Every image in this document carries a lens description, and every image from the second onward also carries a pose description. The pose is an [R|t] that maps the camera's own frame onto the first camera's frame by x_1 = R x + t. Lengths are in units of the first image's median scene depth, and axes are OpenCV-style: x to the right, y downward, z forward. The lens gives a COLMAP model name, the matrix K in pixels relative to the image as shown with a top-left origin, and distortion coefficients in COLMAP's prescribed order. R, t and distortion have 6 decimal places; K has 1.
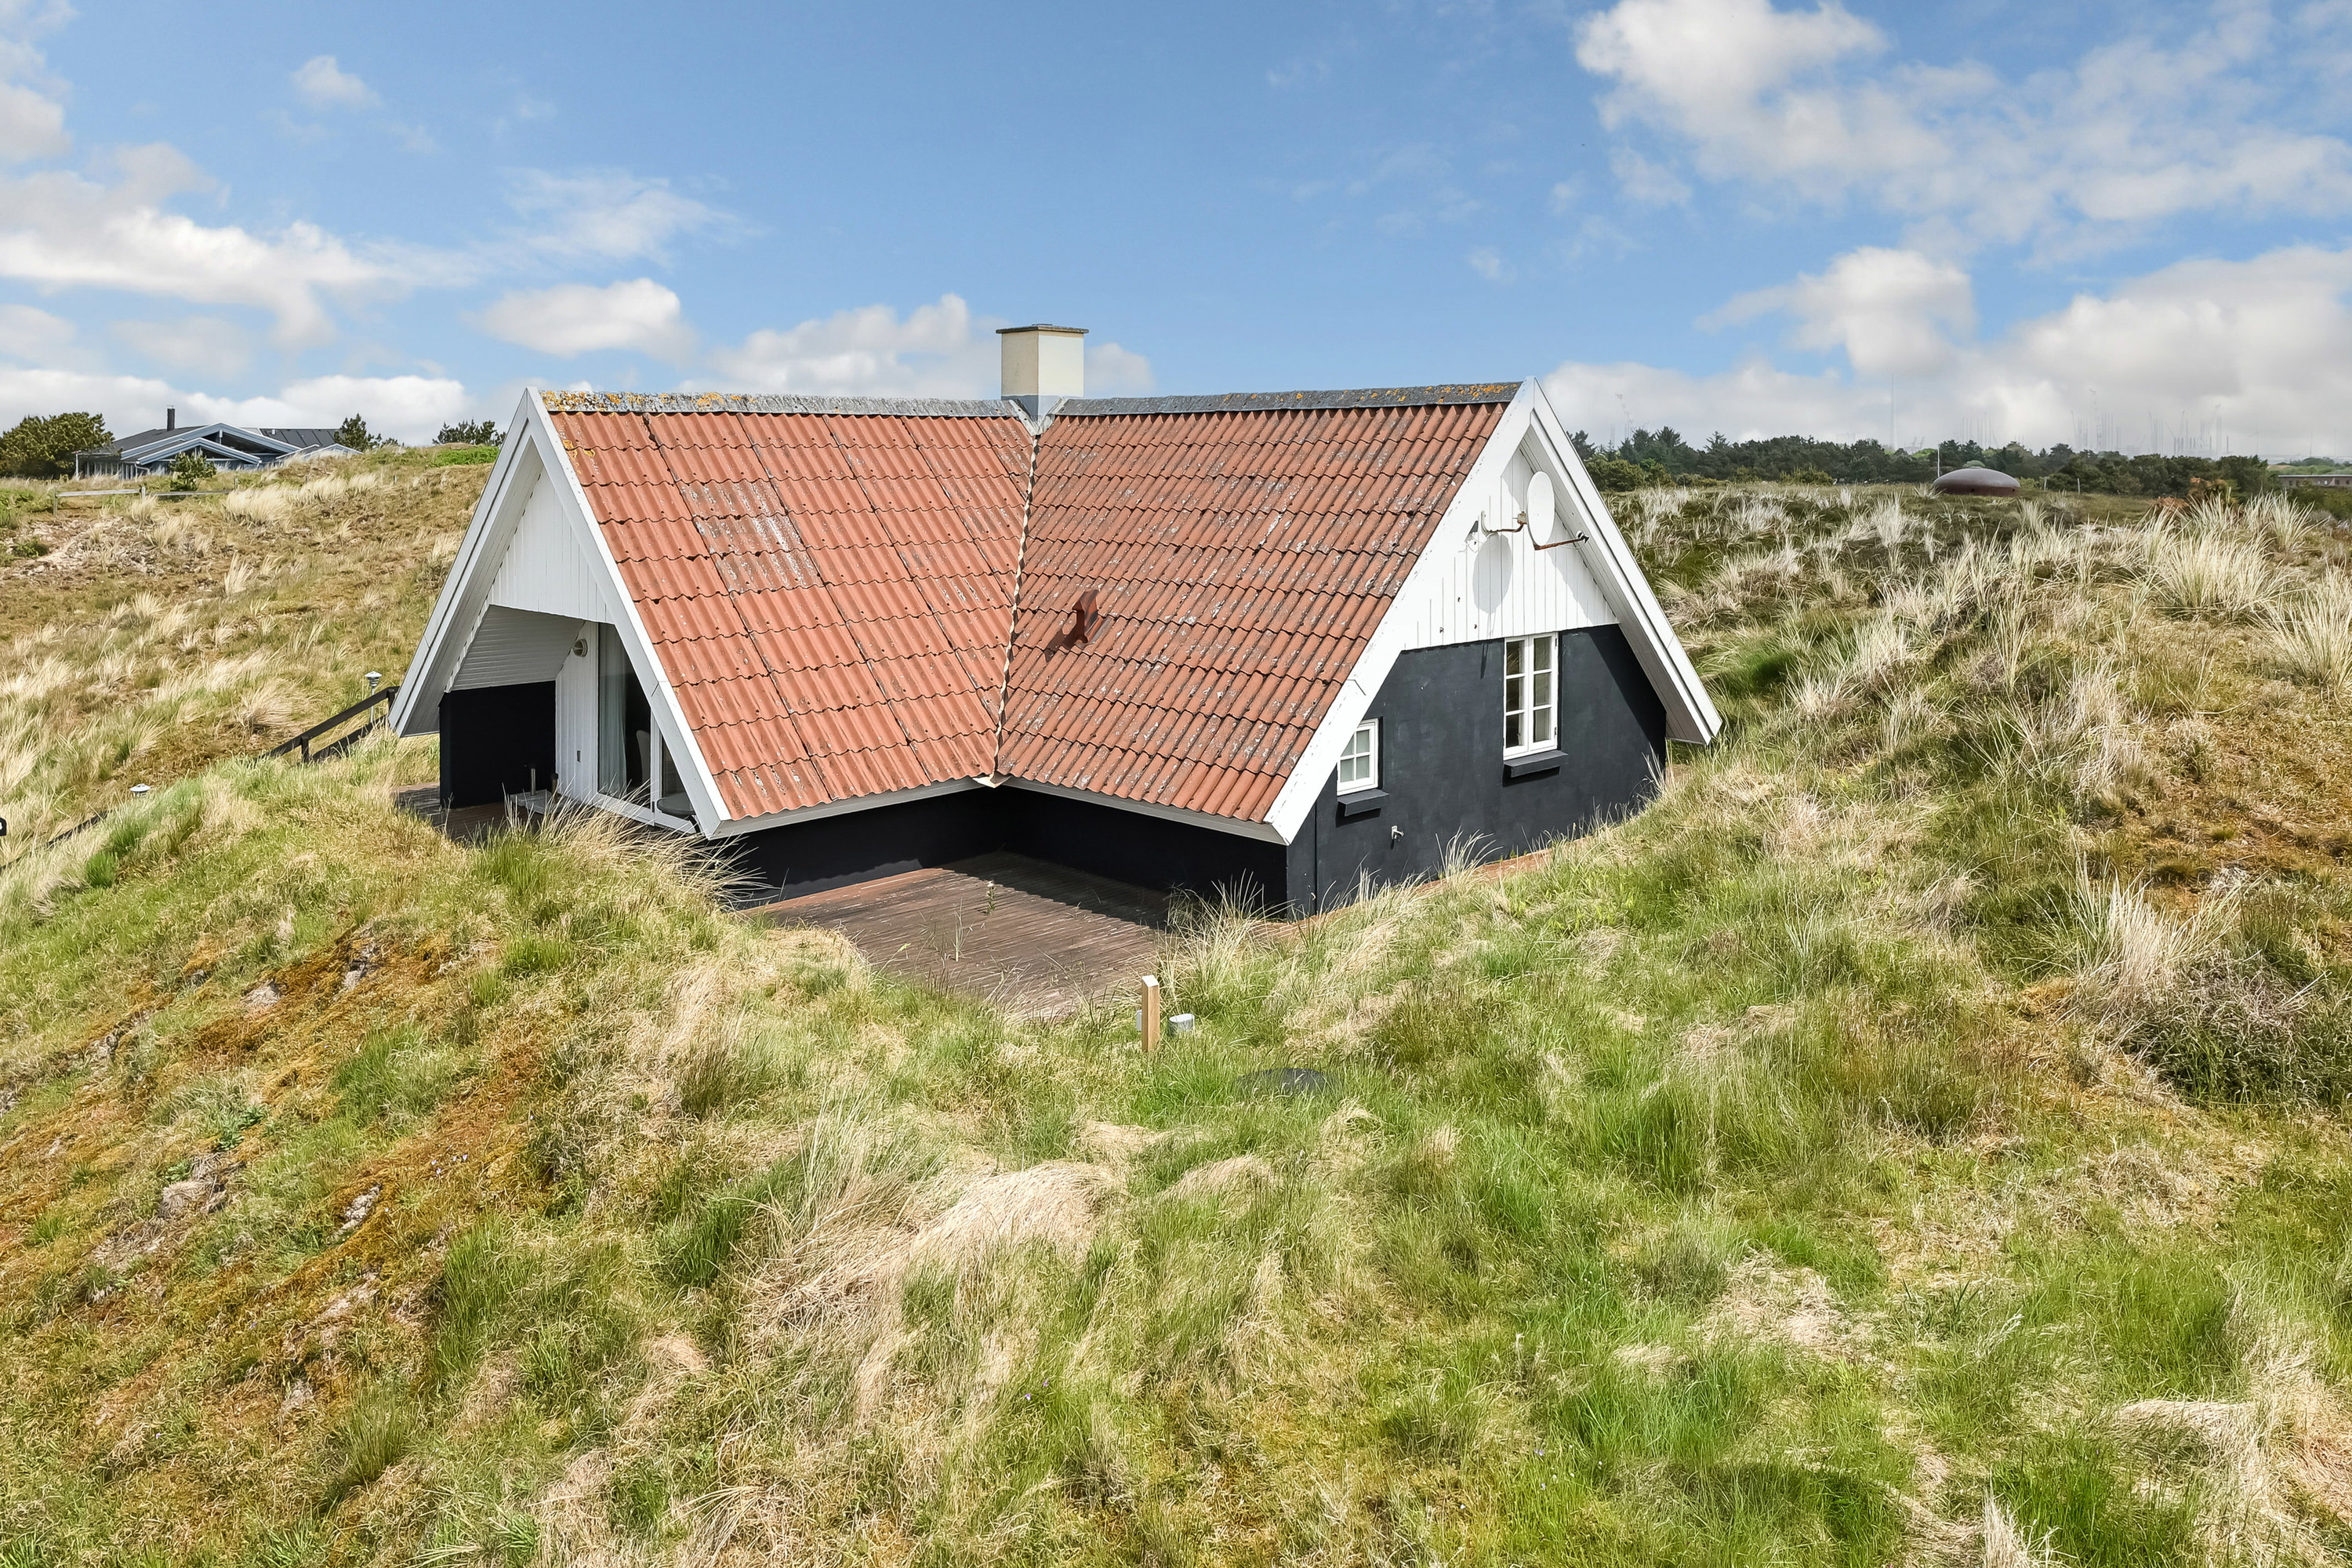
lens RADIAL K [[1649.4, 0, 1176.0], [0, 1649.4, 784.0], [0, 0, 1]] dist [0.003205, 0.001194]
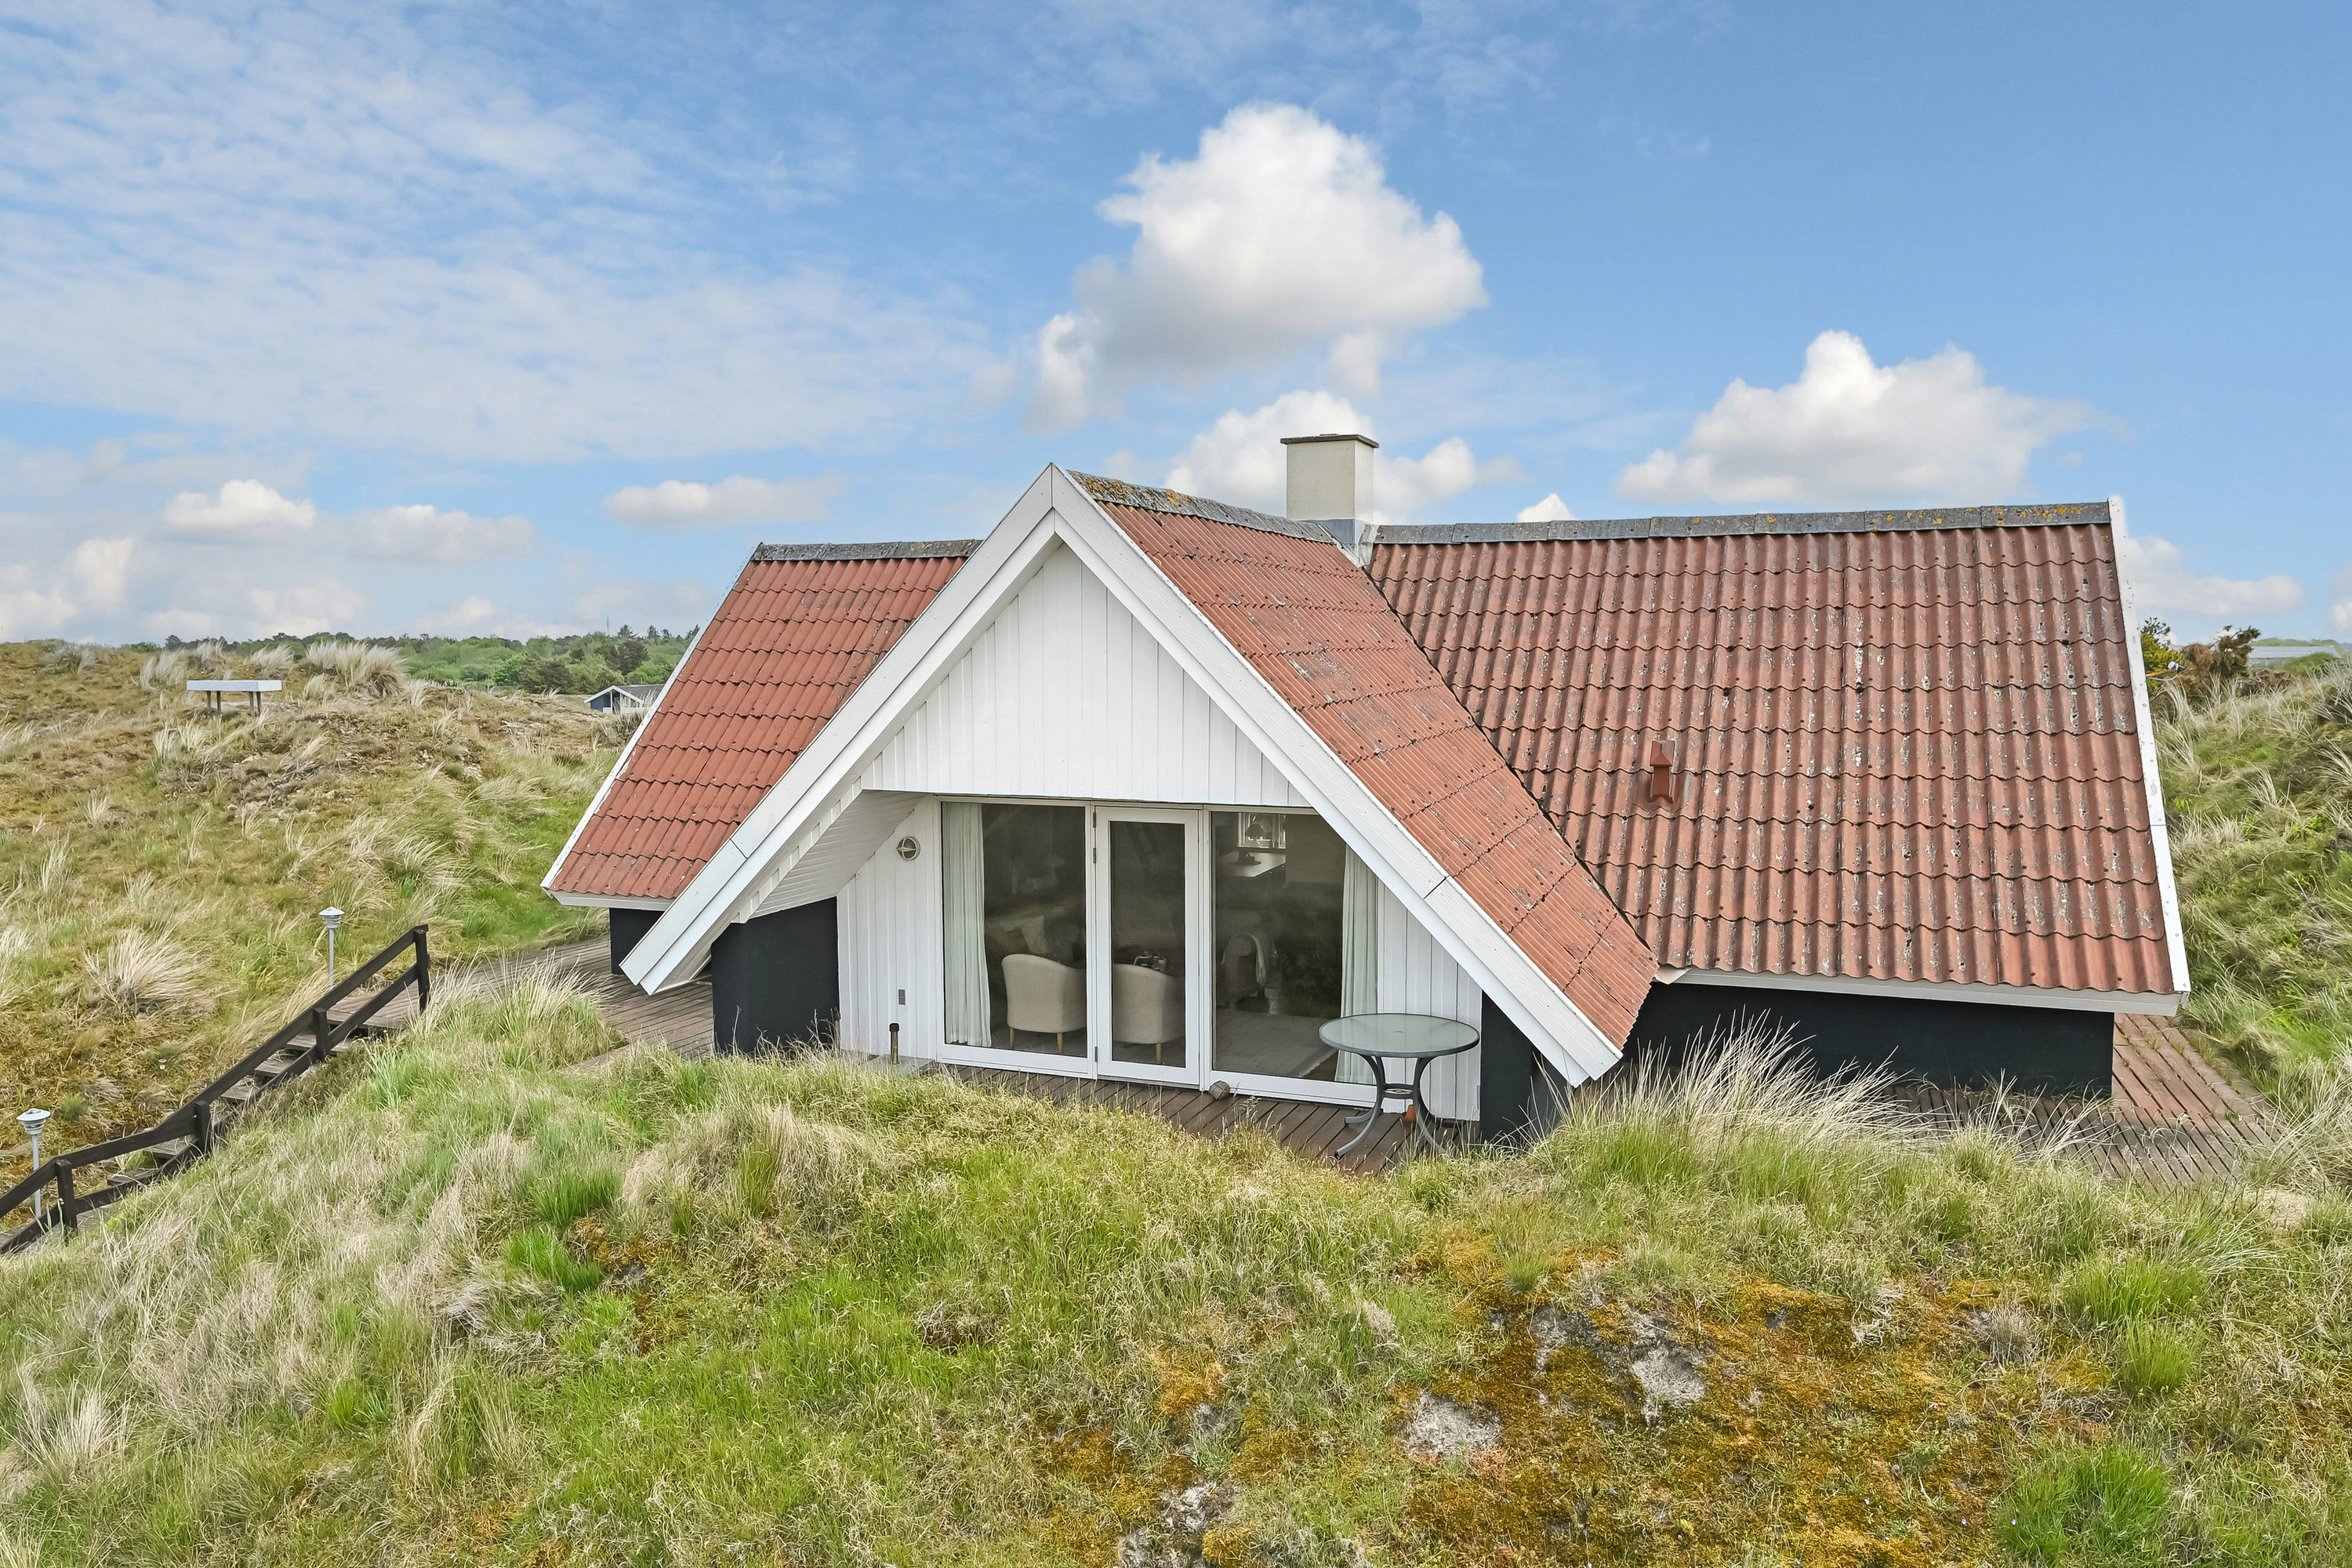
lens RADIAL K [[1673.4, 0, 1176.0], [0, 1673.4, 784.0], [0, 0, 1]] dist [0.024535, -0.000052]
pose [[0.922596, -0.047080, 0.382885, -0.512604], [0.082906, 0.993531, -0.077603, -0.041615], [-0.376755, 0.103339, 0.920531, 0.256140]]
